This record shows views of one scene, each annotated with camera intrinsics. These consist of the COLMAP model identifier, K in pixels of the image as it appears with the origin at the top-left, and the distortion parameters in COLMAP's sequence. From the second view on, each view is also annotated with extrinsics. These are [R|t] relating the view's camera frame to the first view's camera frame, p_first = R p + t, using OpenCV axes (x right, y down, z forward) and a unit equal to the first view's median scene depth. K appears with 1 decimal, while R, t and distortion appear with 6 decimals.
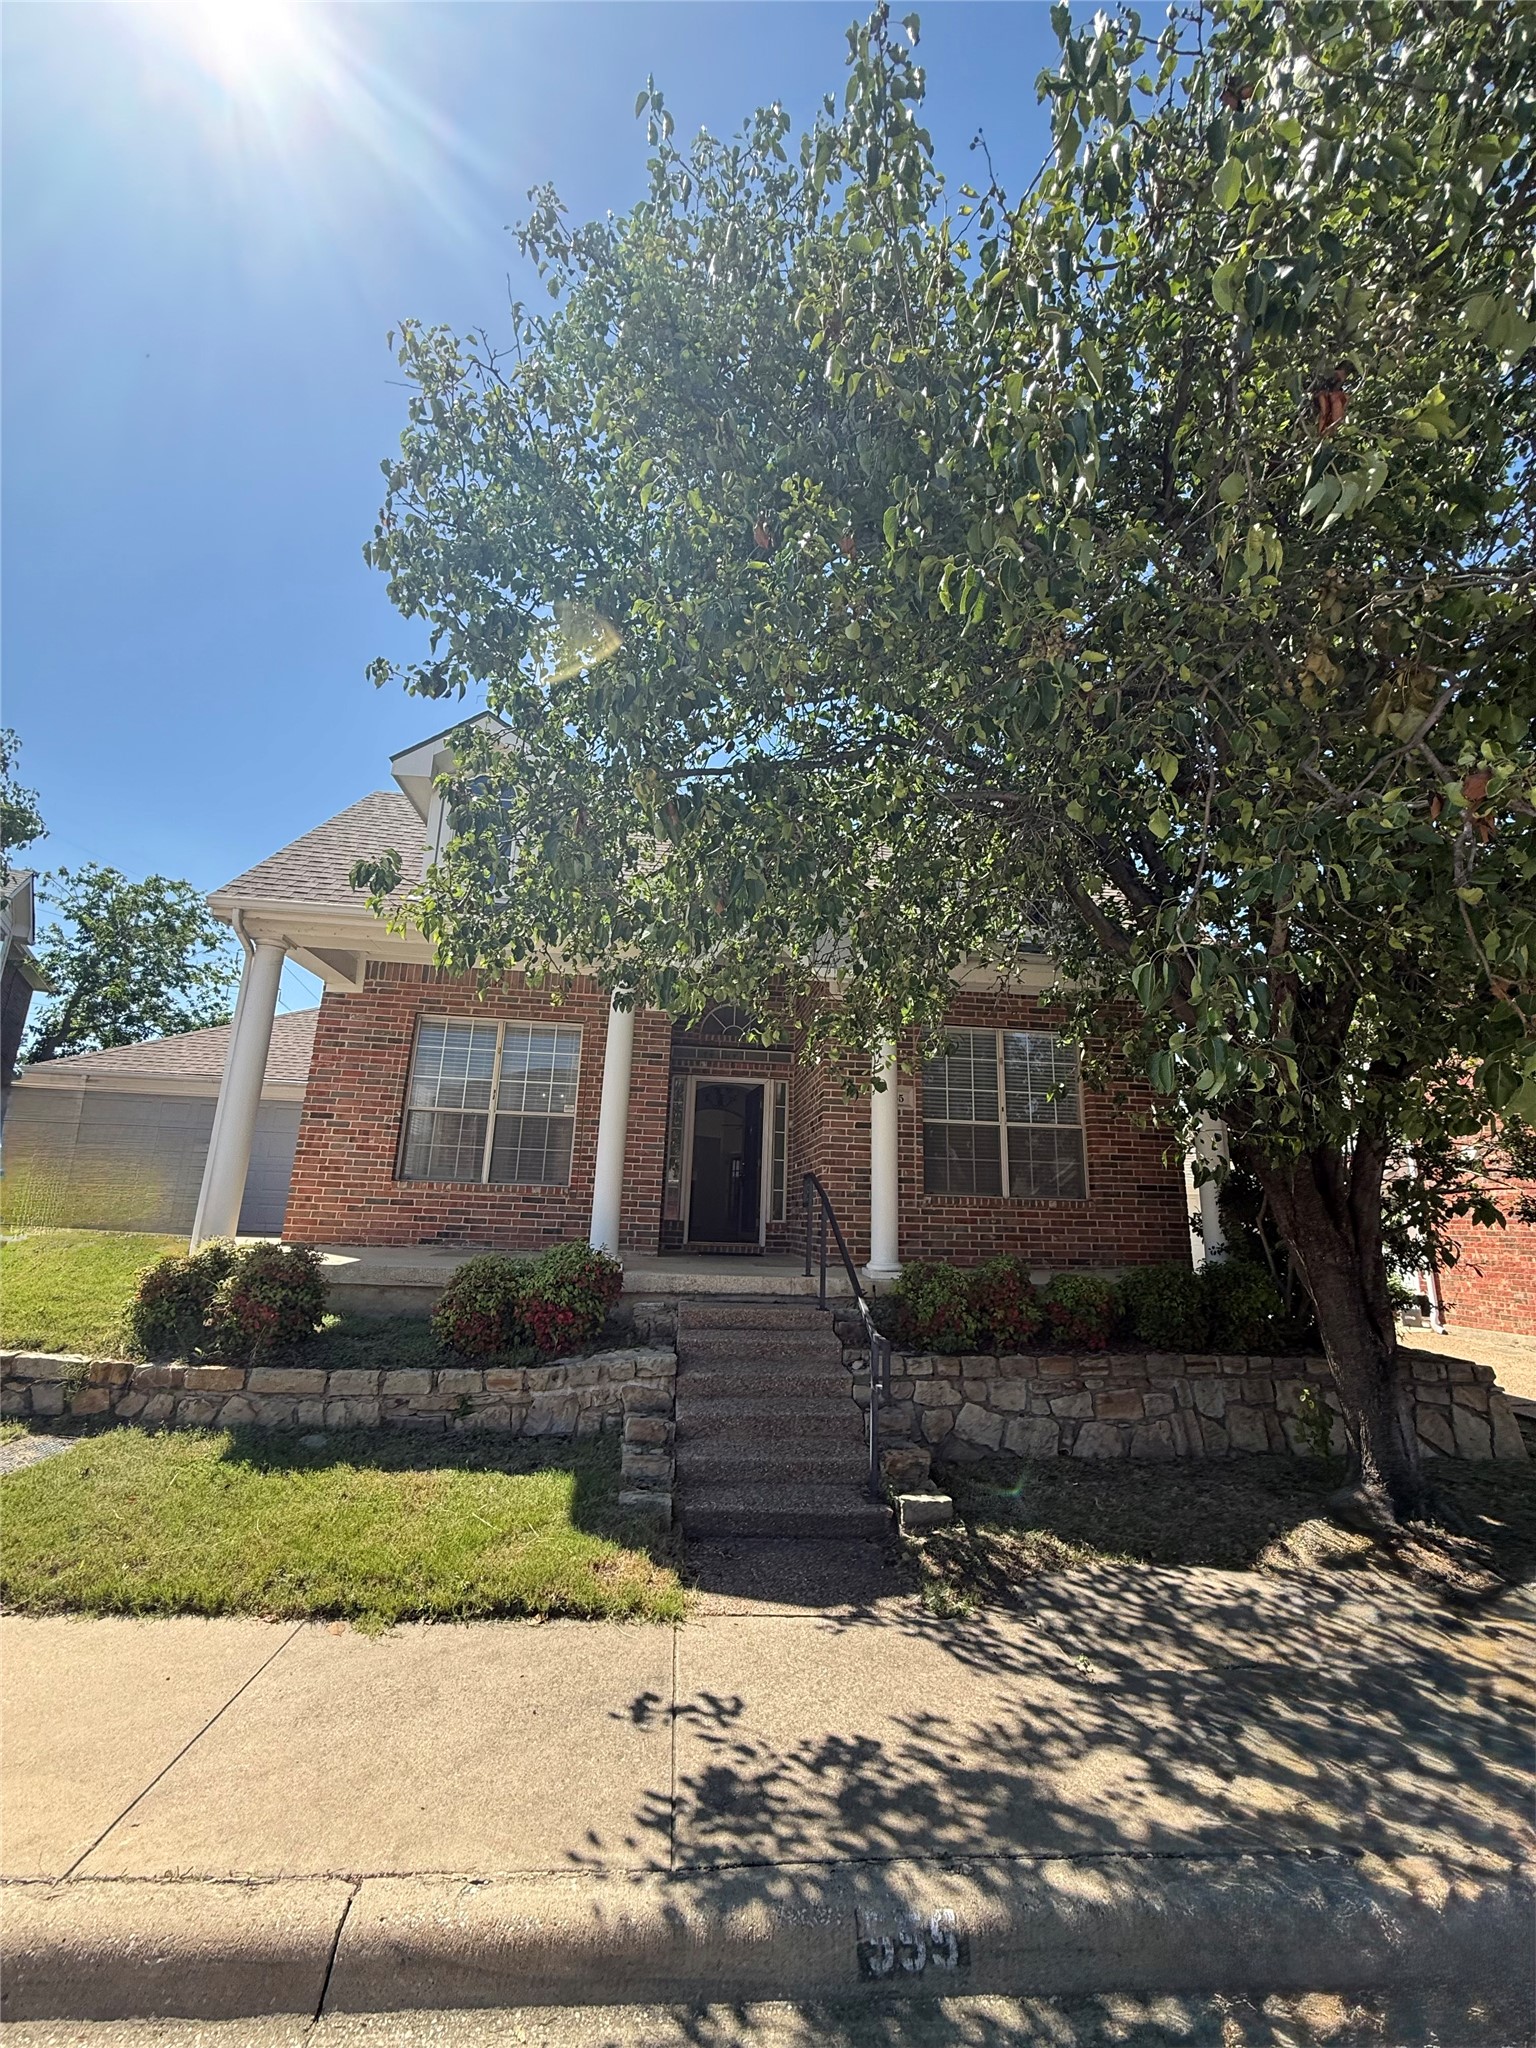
lens RADIAL K [[819.9, 0, 771.0], [0, 819.9, 1021.3], [0, 0, 1]] dist [-0.000189, 0.000884]
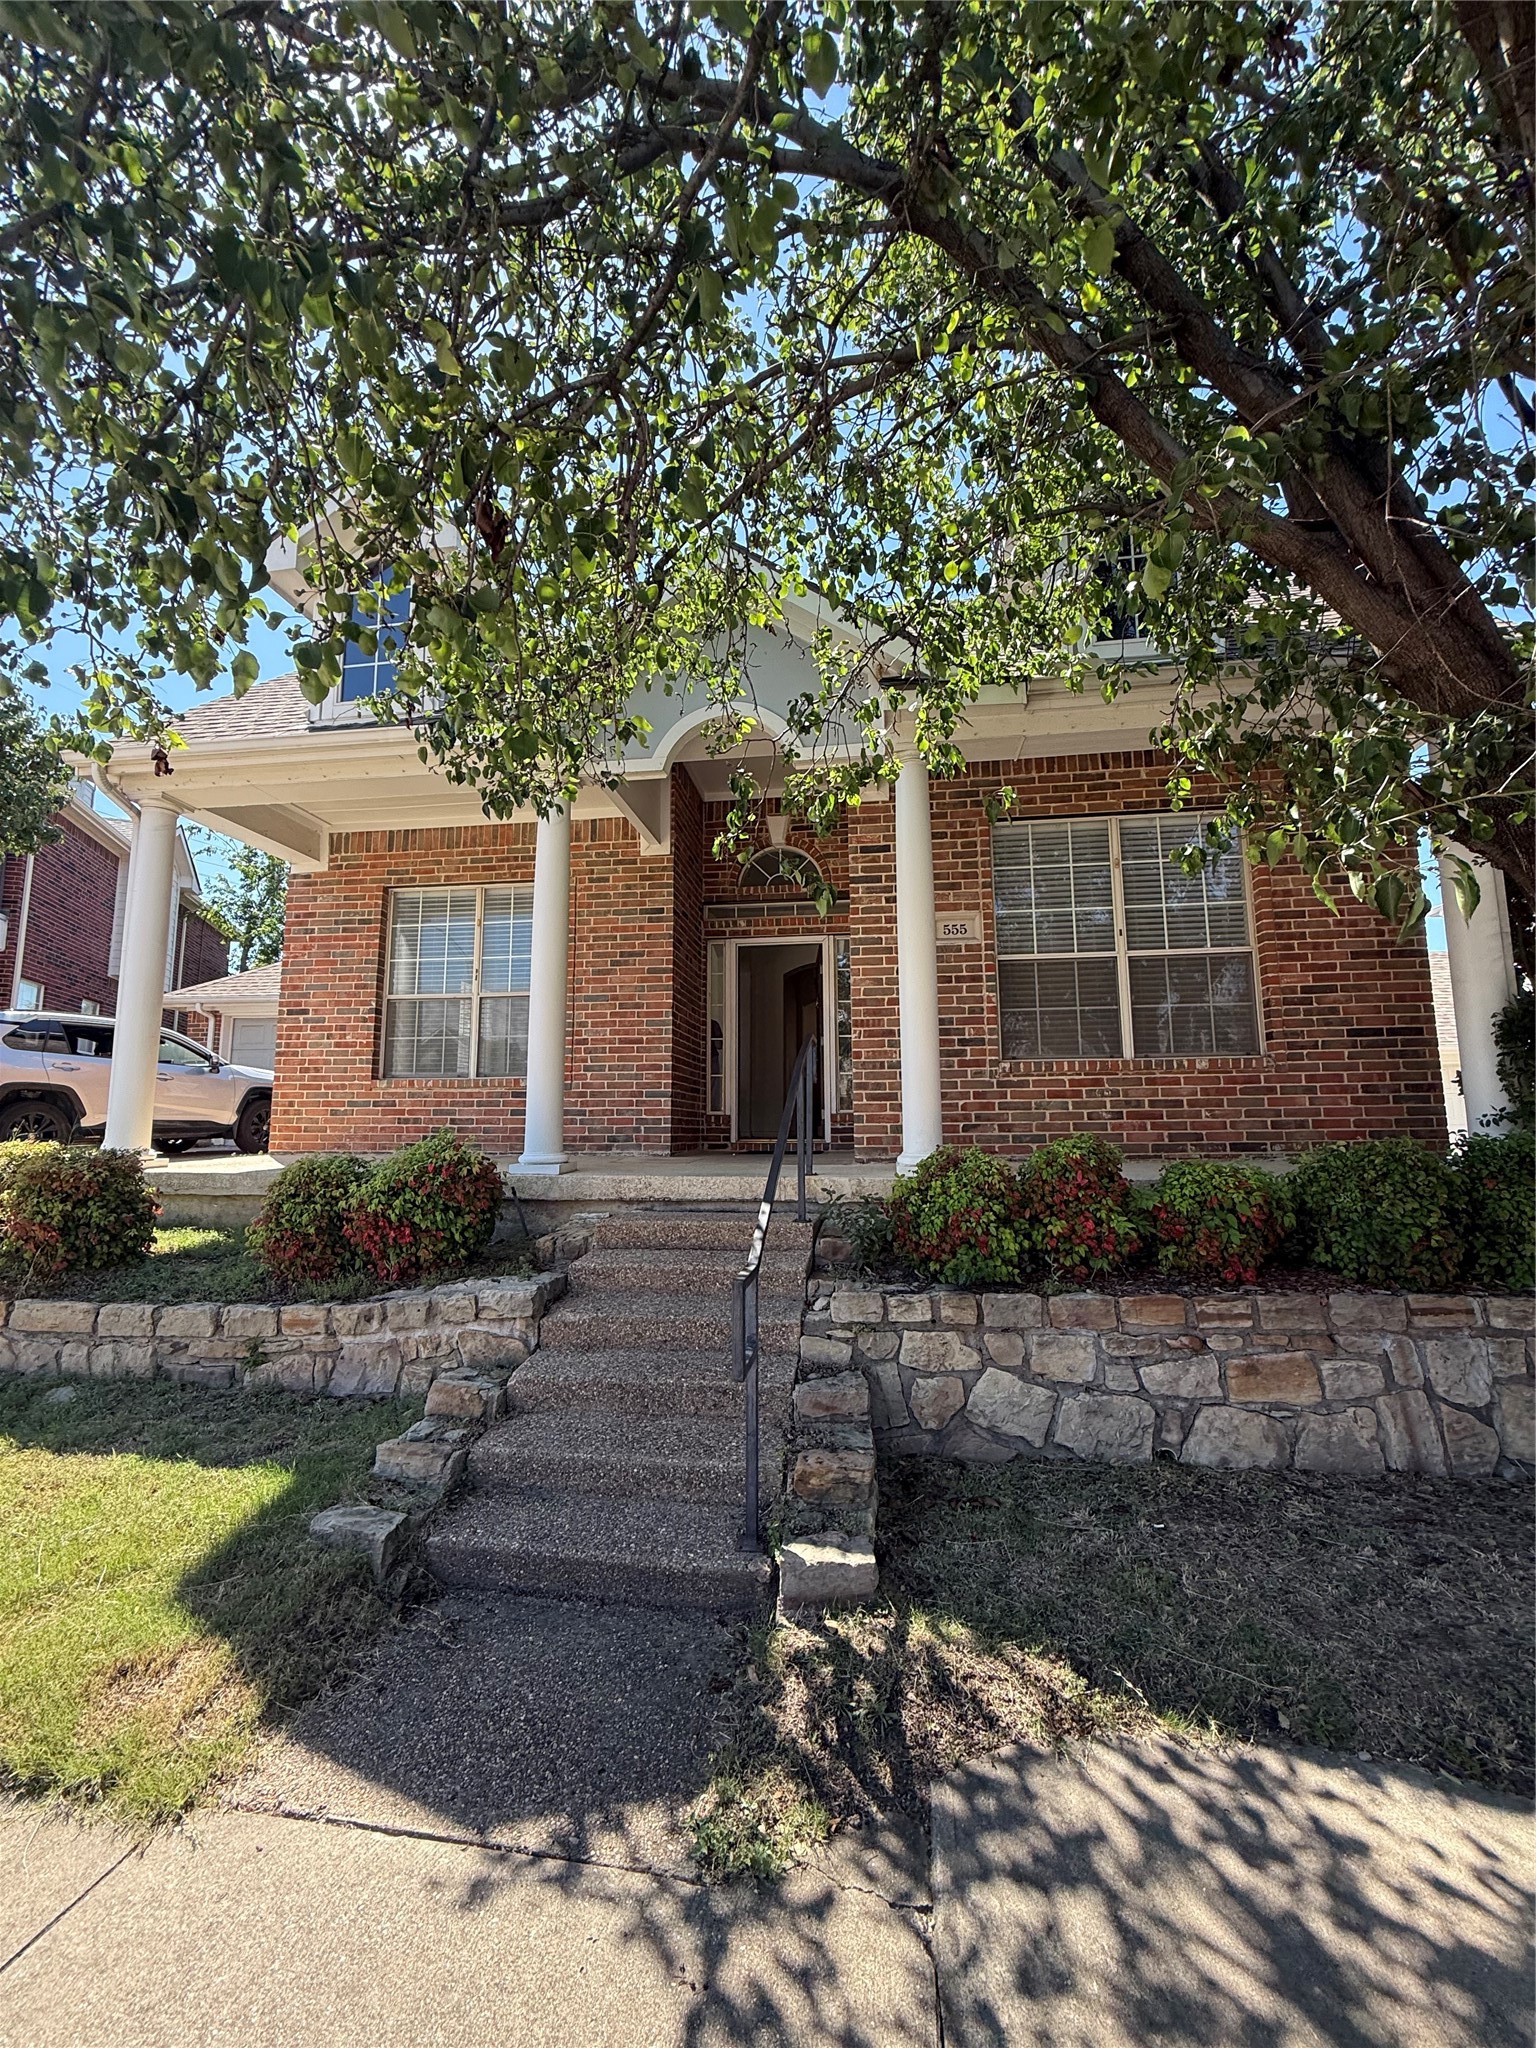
lens RADIAL K [[819.9, 0, 768.8], [0, 819.9, 1021.0], [0, 0, 1]] dist [-0.000189, 0.000884]
pose [[0.965691, -0.068419, -0.250520, 0.194135], [0.094150, 0.991280, 0.092199, 0.105280], [0.242027, -0.112622, 0.963711, 0.308034]]
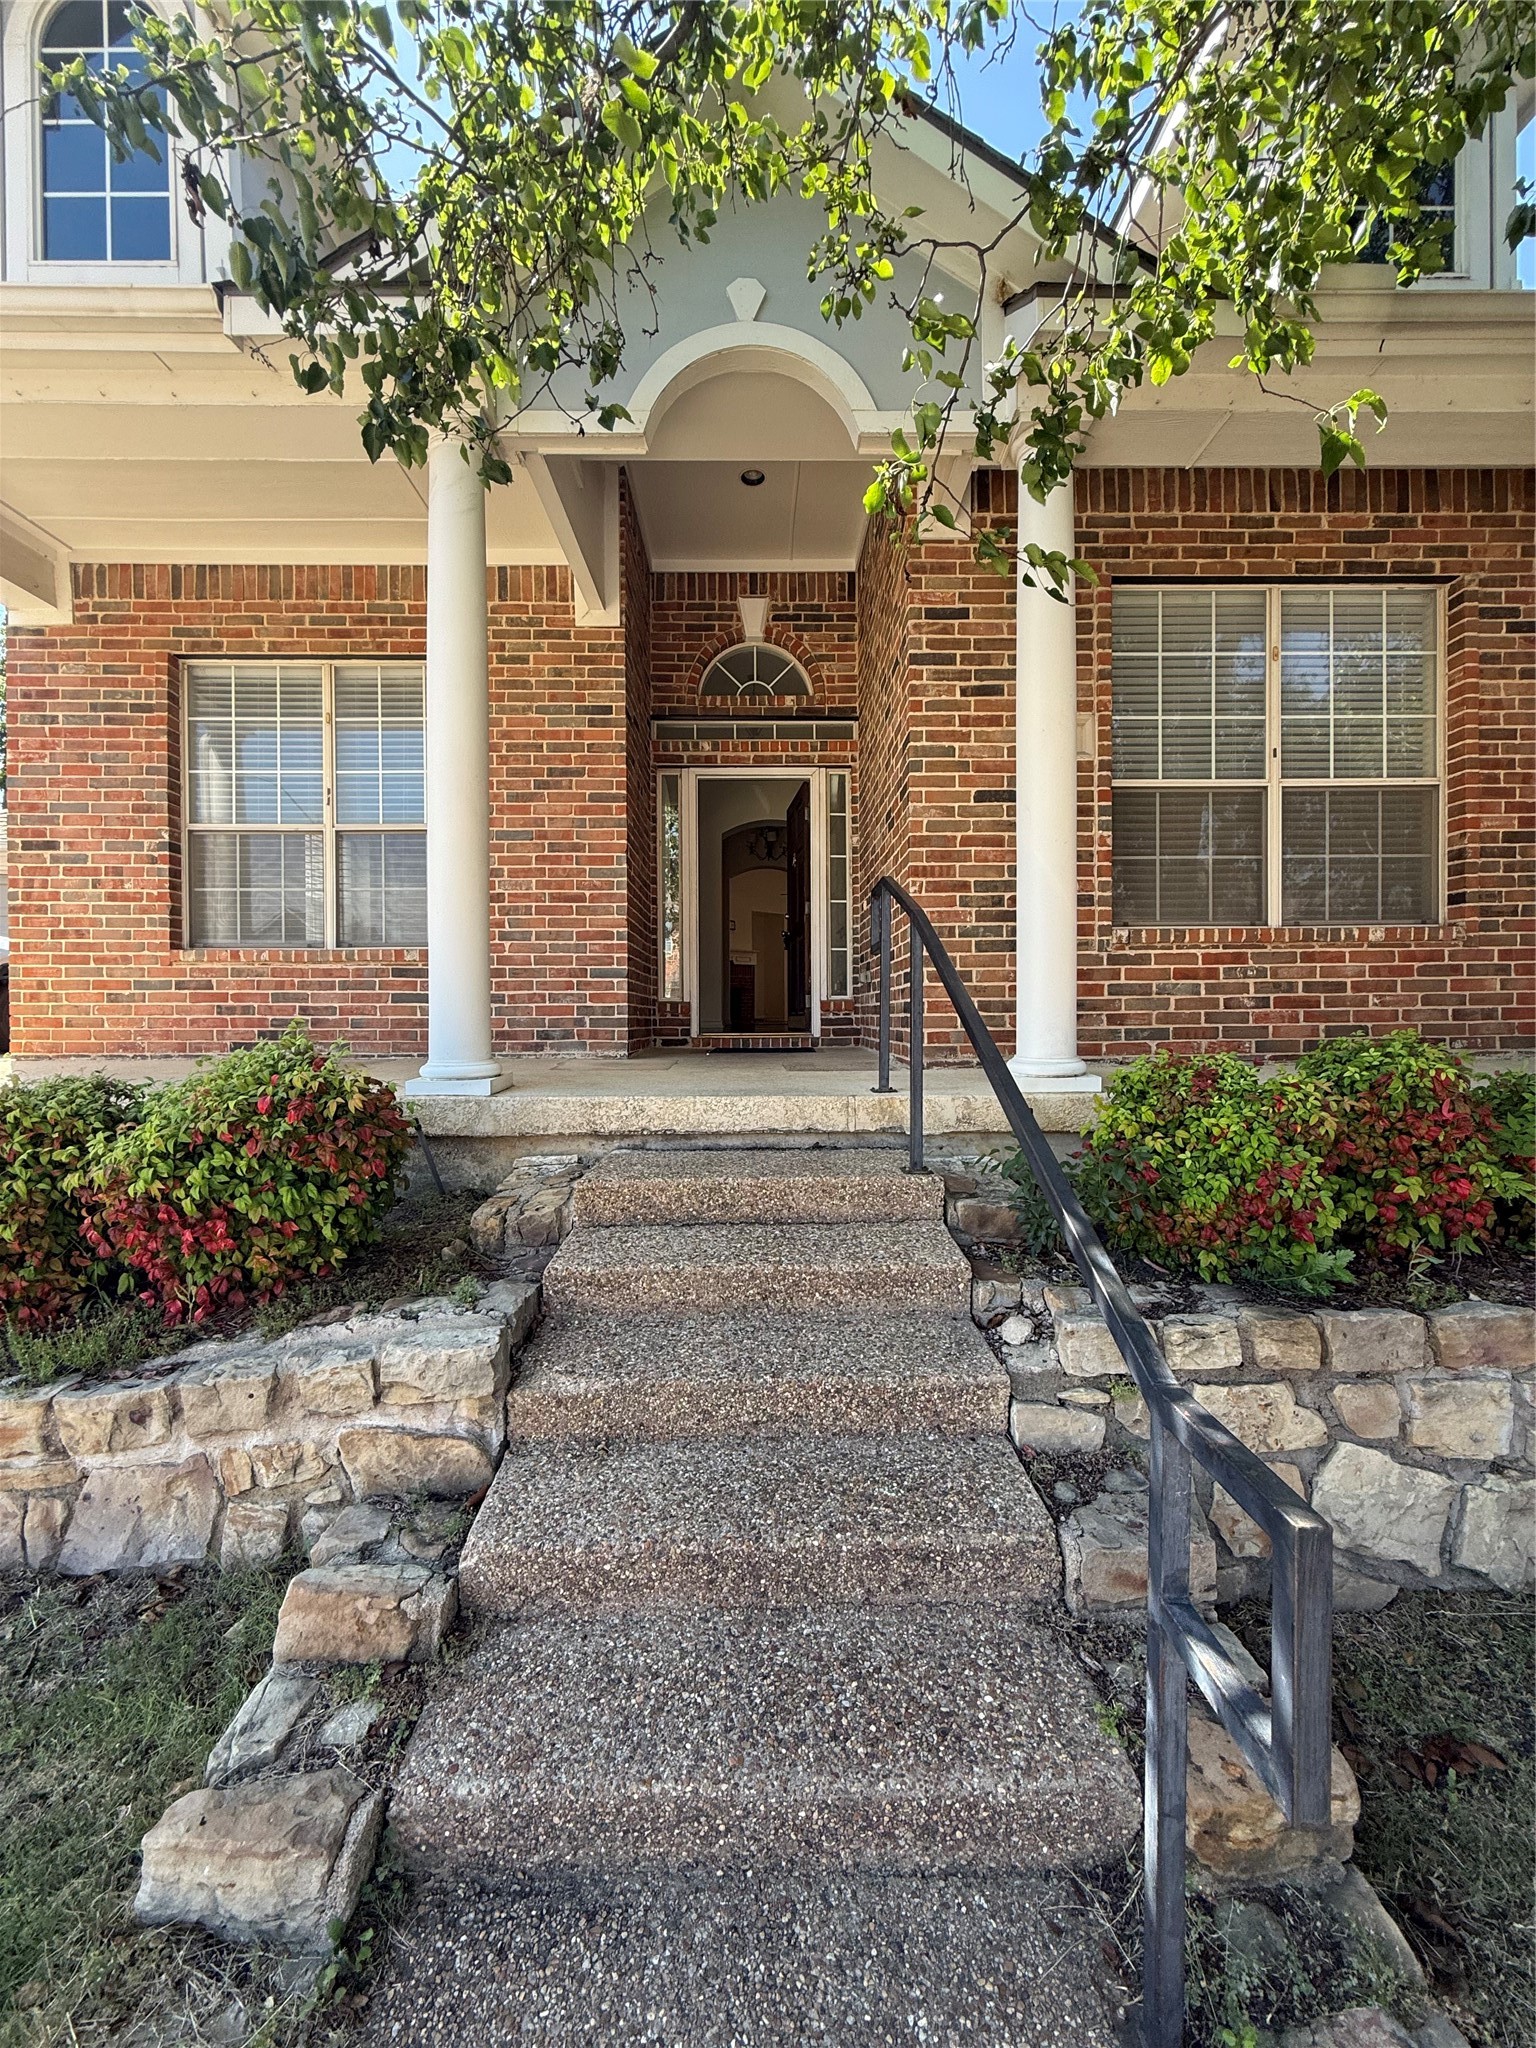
lens RADIAL K [[819.9, 0, 771.1], [0, 819.9, 1019.7], [0, 0, 1]] dist [-0.000189, 0.000884]
pose [[0.993451, -0.036540, -0.108259, 0.032120], [0.061480, 0.969583, 0.236914, 0.149445], [0.096309, -0.242019, 0.965480, 0.528877]]
